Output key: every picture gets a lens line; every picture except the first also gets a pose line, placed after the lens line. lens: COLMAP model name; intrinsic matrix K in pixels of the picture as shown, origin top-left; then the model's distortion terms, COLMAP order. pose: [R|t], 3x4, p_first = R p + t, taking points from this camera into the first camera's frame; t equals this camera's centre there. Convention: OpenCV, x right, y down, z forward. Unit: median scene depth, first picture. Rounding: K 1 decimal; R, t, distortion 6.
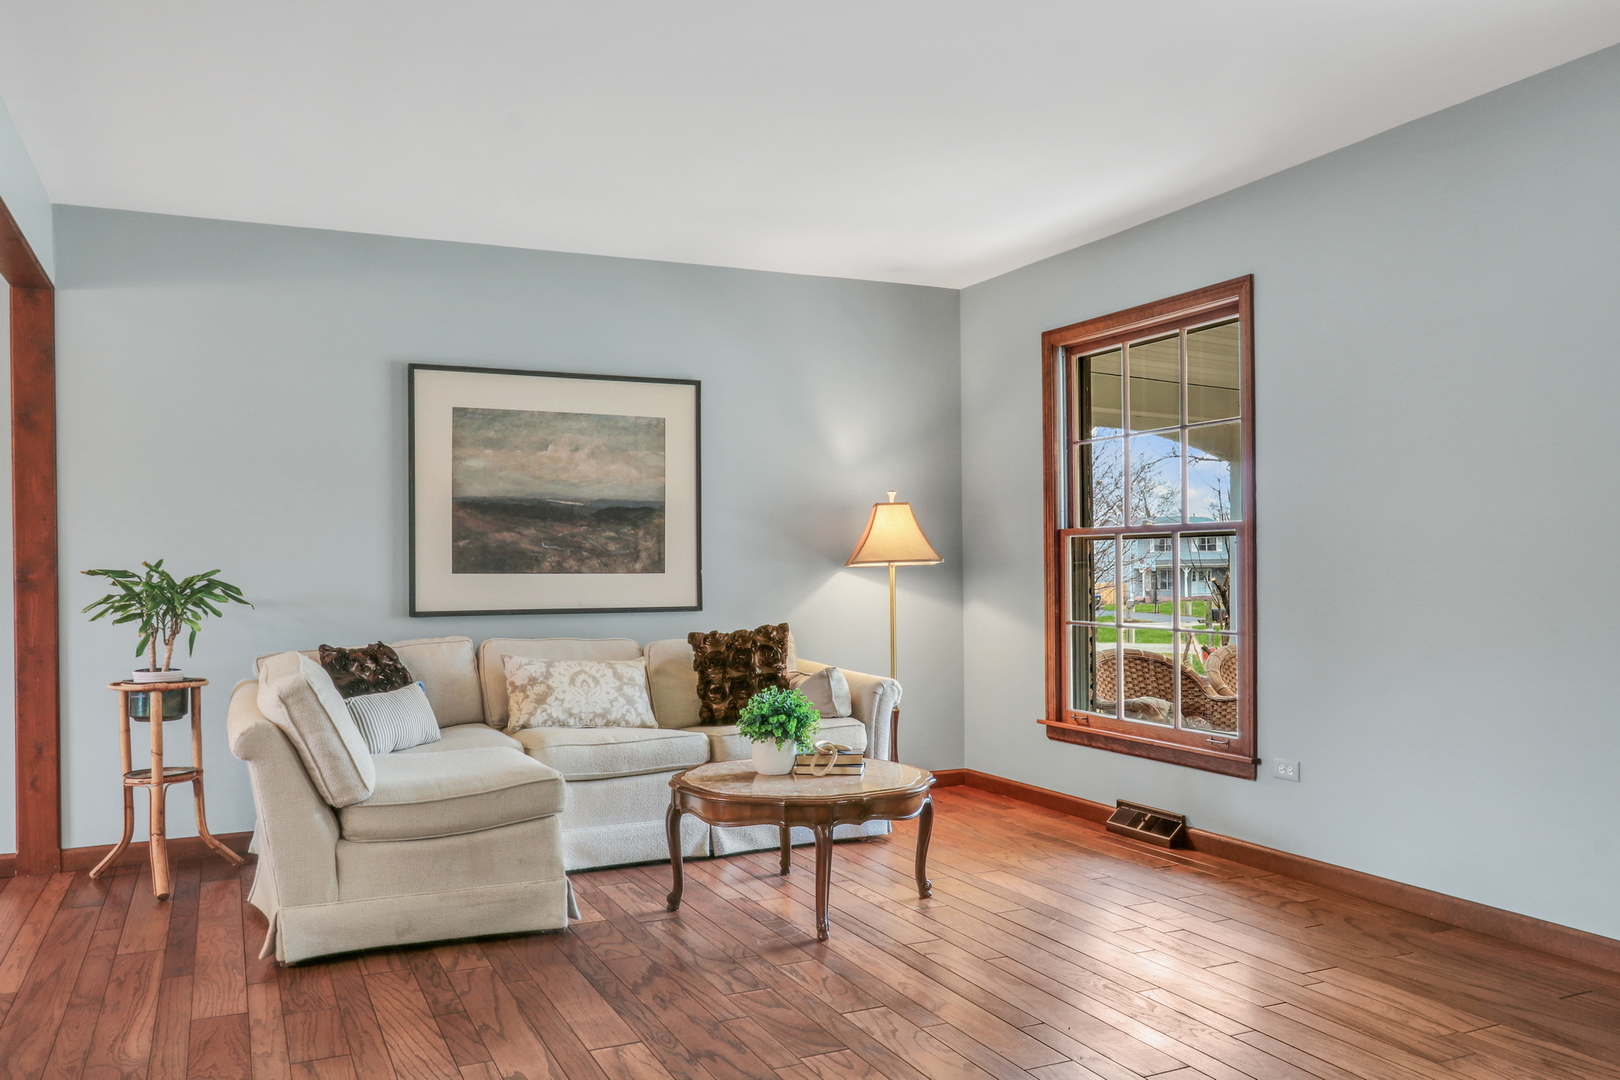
lens RADIAL K [[1254.9, 0, 815.7], [0, 1254.9, 552.4], [0, 0, 1]] dist [-0.031211, 0.026664]
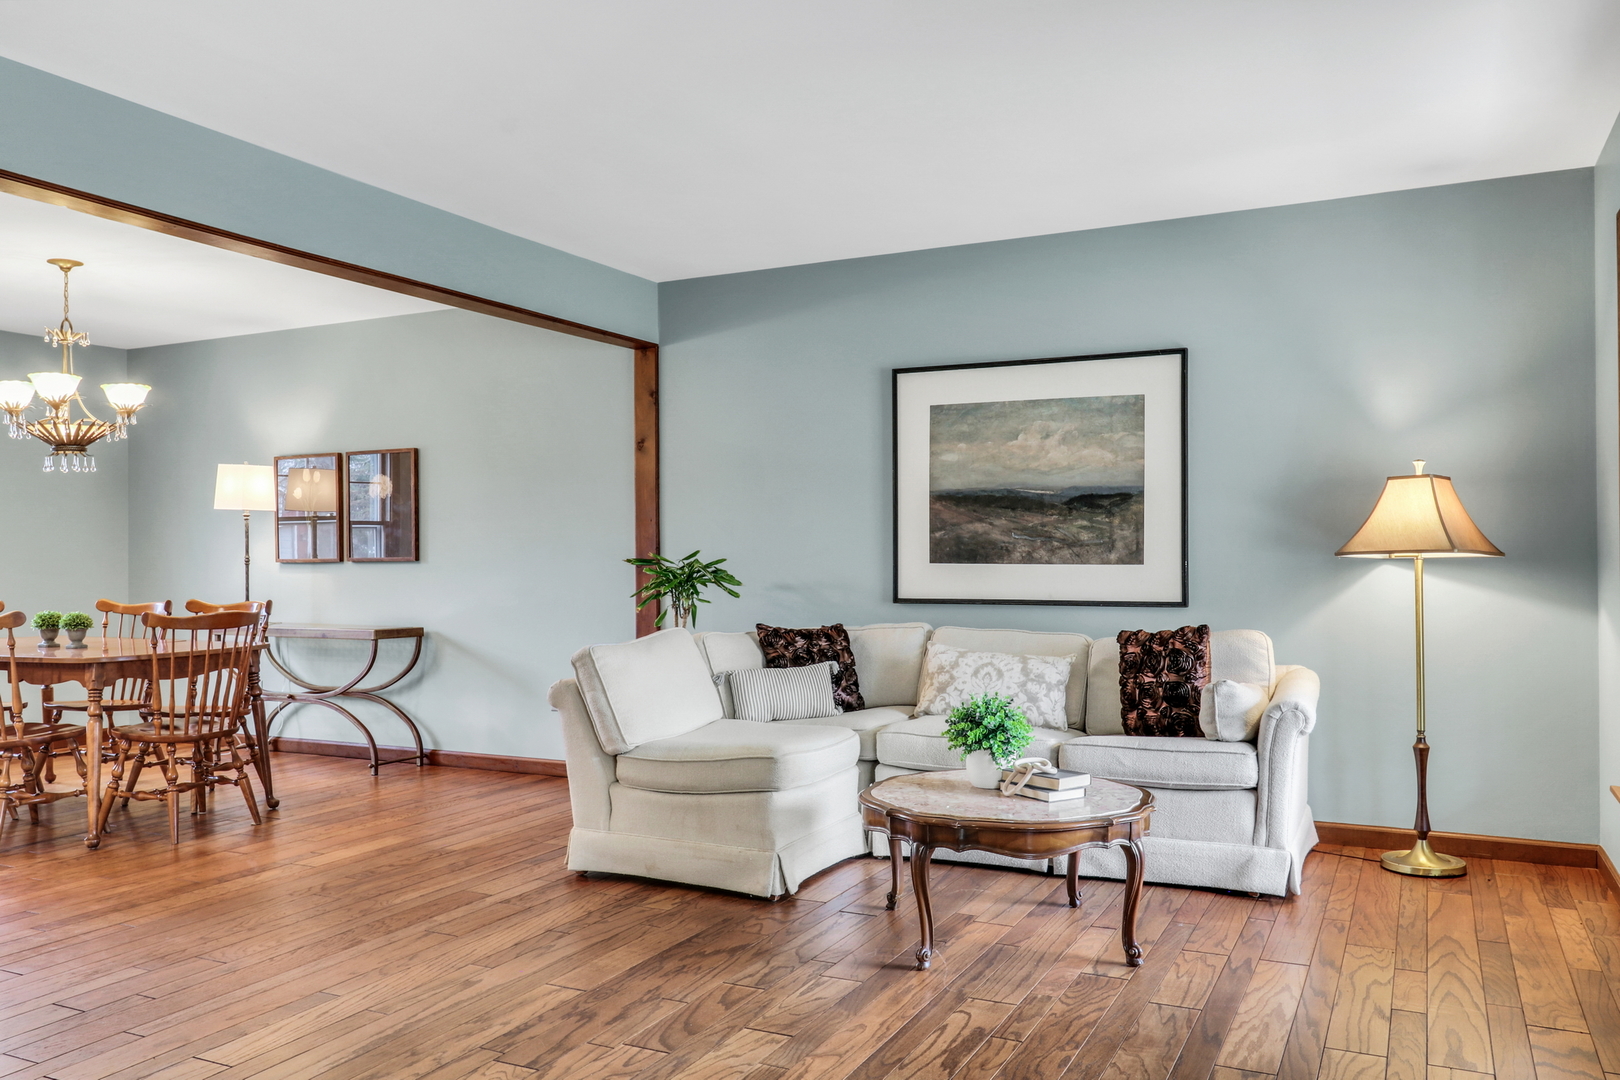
lens RADIAL K [[1254.9, 0, 815.7], [0, 1254.9, 552.4], [0, 0, 1]] dist [-0.031211, 0.026664]
pose [[0.624011, 0.002387, -0.781412, 0.474647], [0.008322, 0.999918, 0.009701, -0.003353], [0.781371, -0.012556, 0.623940, 0.263729]]
